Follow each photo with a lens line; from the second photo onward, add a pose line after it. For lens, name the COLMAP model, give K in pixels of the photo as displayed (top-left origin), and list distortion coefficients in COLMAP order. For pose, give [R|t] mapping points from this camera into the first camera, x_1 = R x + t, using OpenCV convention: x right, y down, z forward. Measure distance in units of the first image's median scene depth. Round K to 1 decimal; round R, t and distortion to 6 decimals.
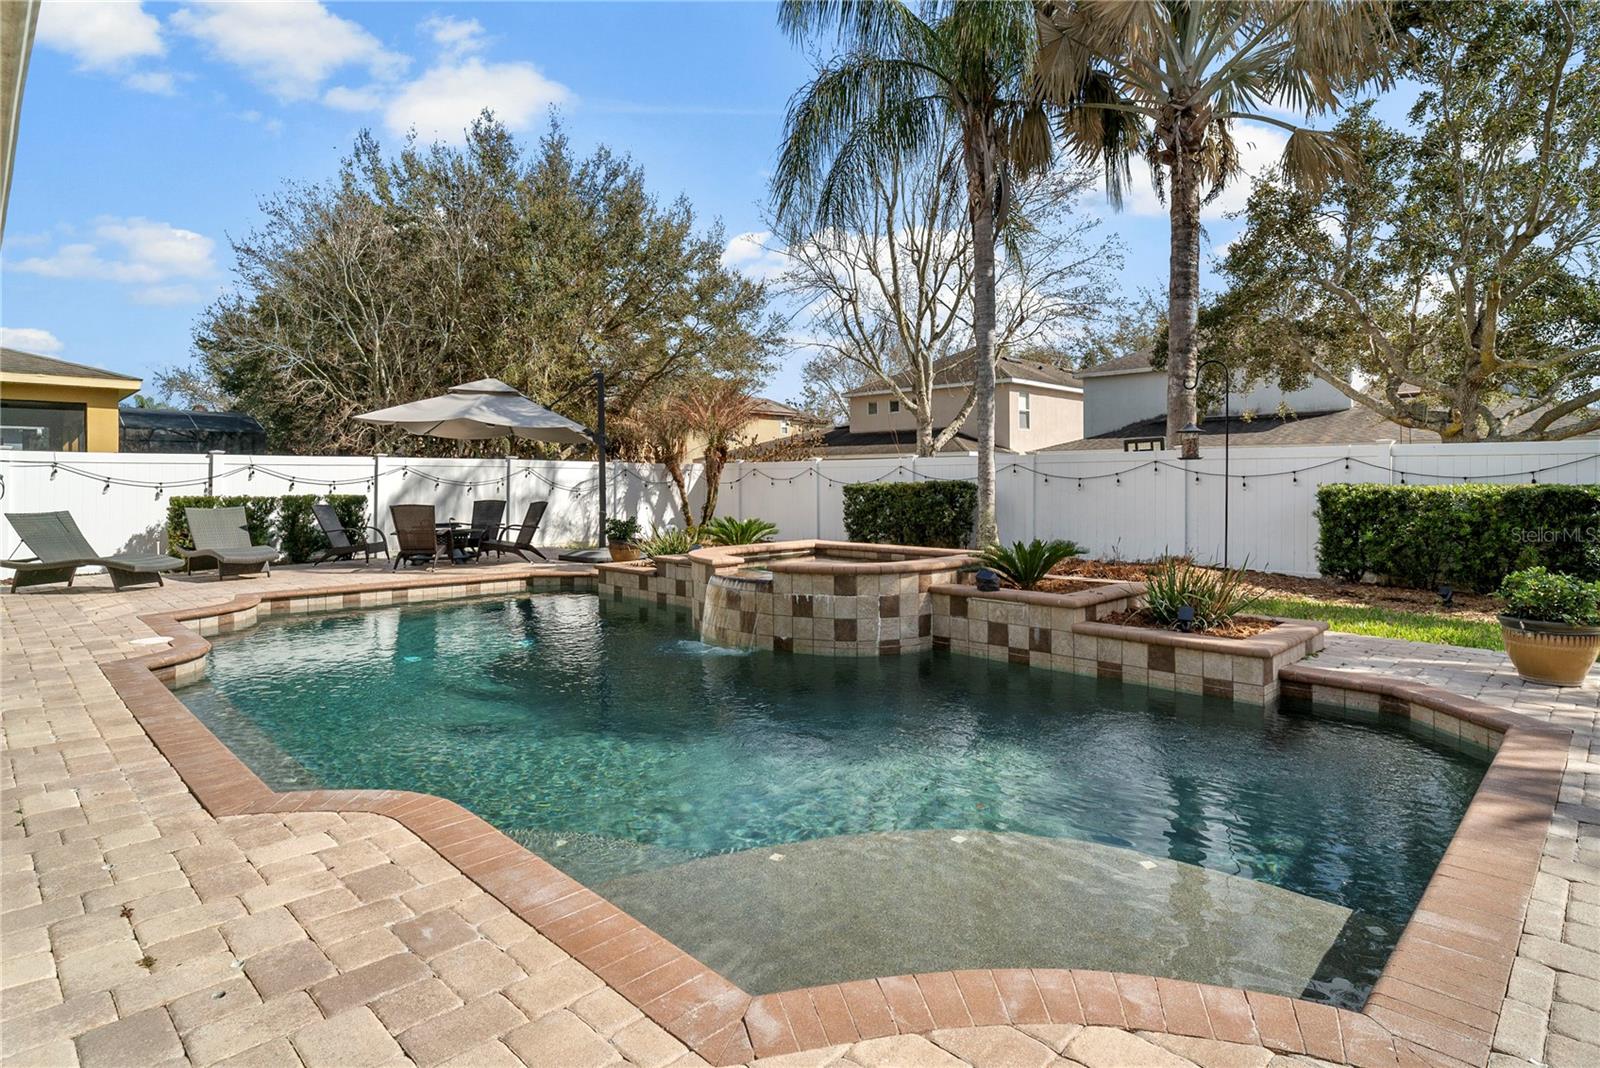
lens RADIAL K [[852.6, 0, 802.4], [0, 852.6, 476.7], [0, 0, 1]] dist [-0.006075, -0.001728]
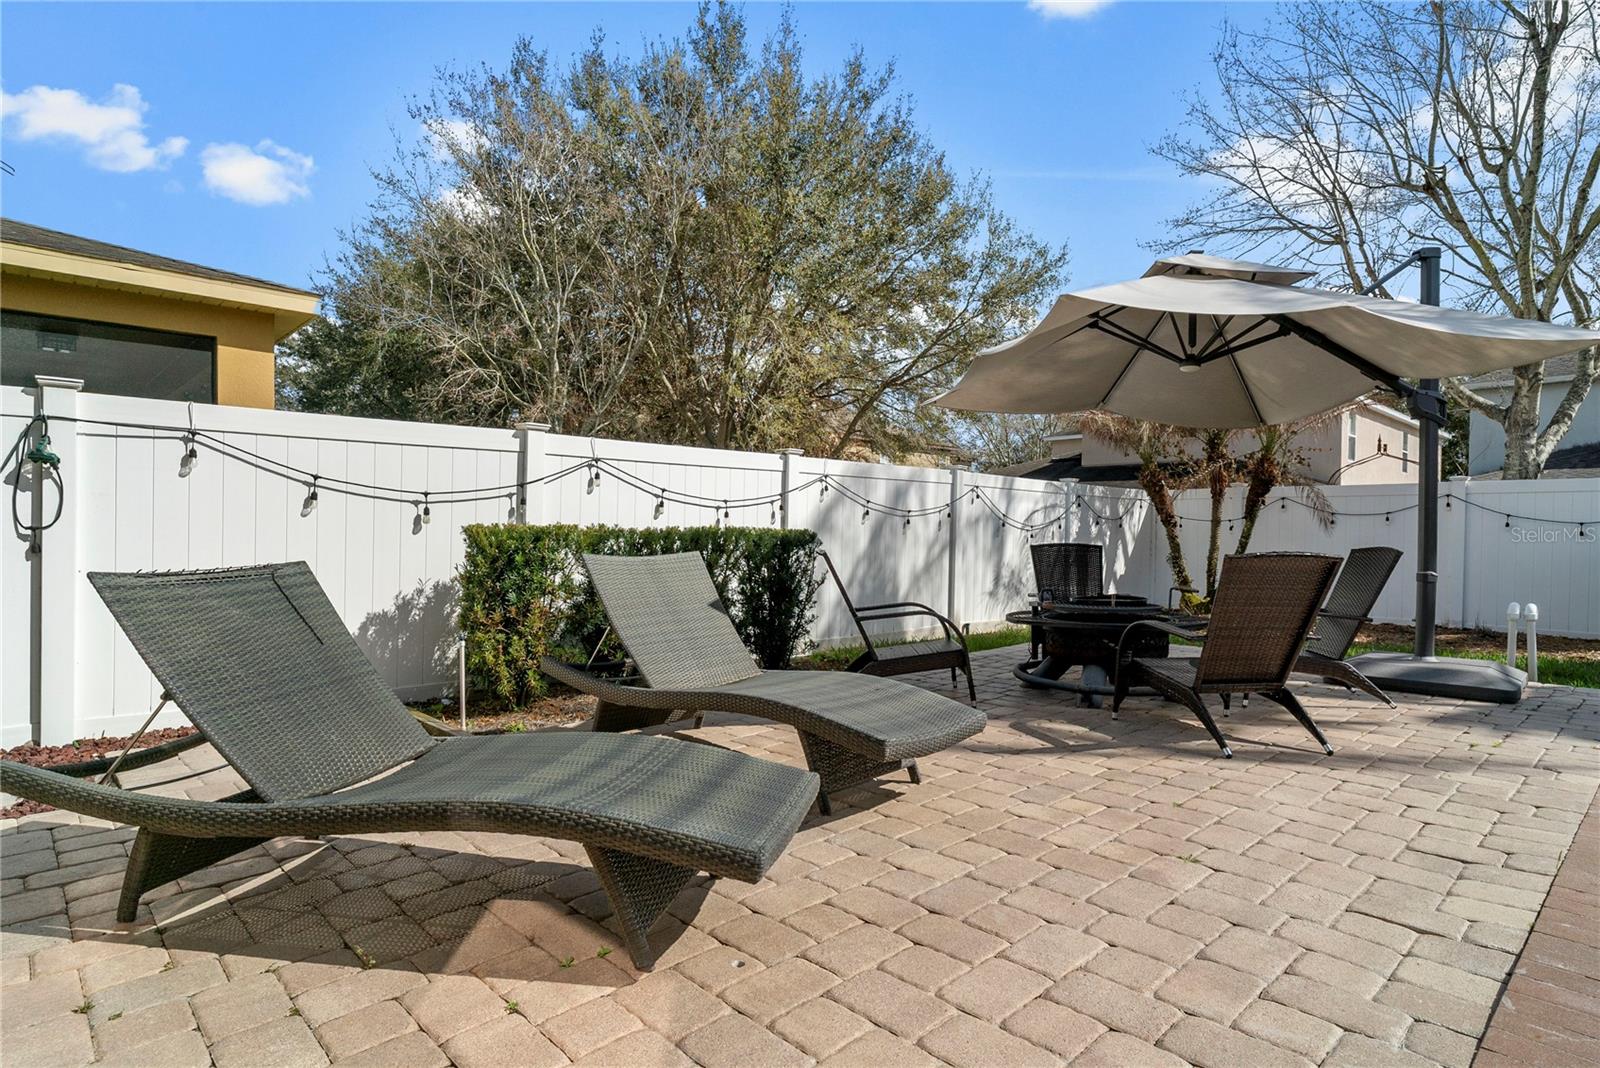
lens RADIAL K [[852.5, 0, 801.7], [0, 852.5, 536.4], [0, 0, 1]] dist [0.008100, 0.000782]
pose [[0.999583, 0.013581, -0.025484, -0.525744], [-0.013221, 0.999811, 0.014244, 0.019558], [0.025673, -0.013901, 0.999574, 0.546810]]
